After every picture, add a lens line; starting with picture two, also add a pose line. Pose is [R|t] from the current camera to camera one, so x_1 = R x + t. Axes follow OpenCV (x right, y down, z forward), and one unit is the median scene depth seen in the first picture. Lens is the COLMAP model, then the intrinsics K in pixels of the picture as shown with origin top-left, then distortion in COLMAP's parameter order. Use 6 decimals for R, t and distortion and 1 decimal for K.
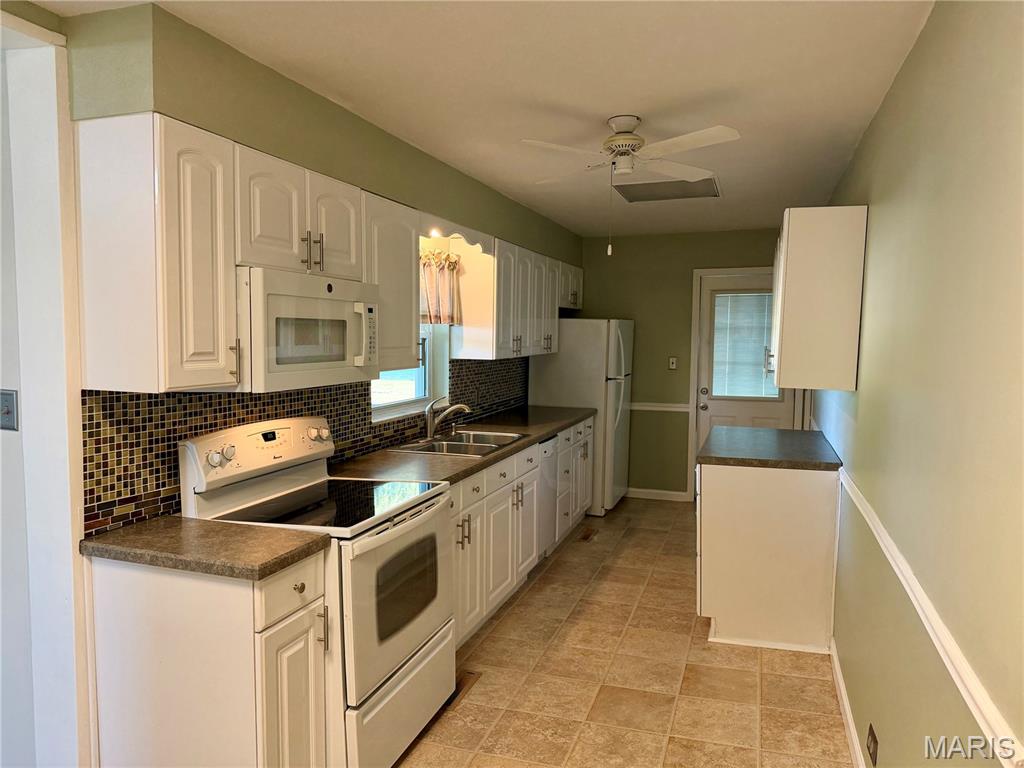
lens RADIAL K [[707.5, 0, 512.0], [0, 707.5, 384.0], [0, 0, 1]] dist [0.107485, -0.140919]
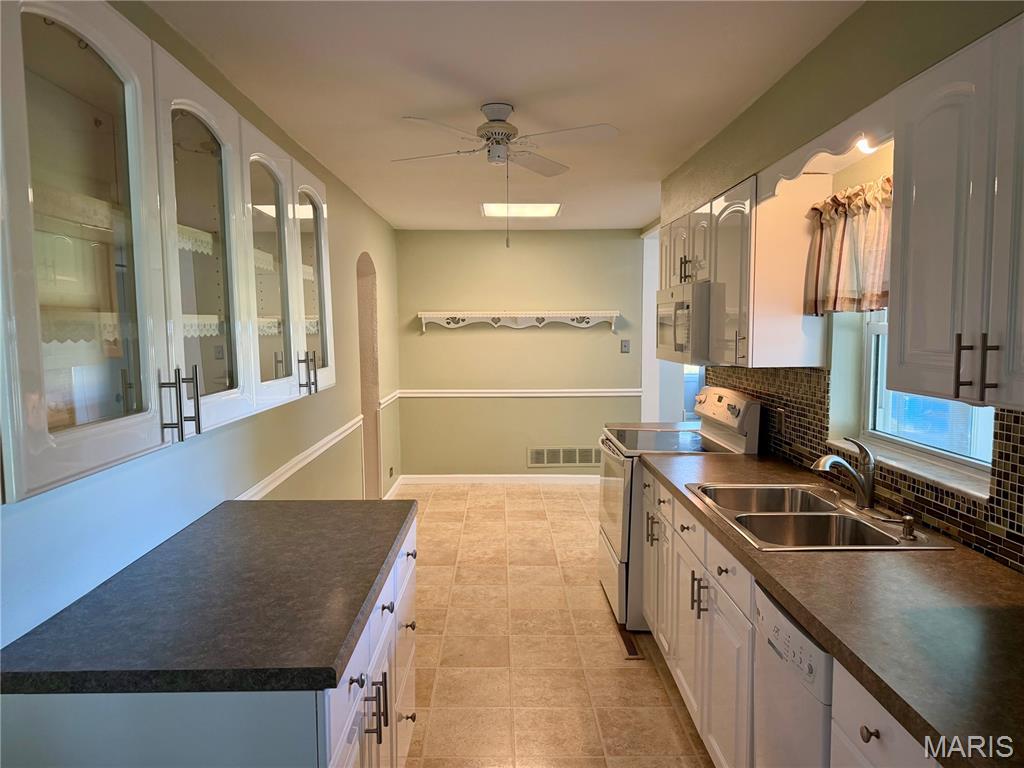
lens RADIAL K [[707.5, 0, 512.0], [0, 707.5, 384.0], [0, 0, 1]] dist [0.107485, -0.140919]
pose [[-0.938954, 0.014366, -0.343742, 0.494564], [-0.036758, 0.989220, 0.141749, -0.131655], [0.342072, 0.145731, -0.928304, 2.000950]]
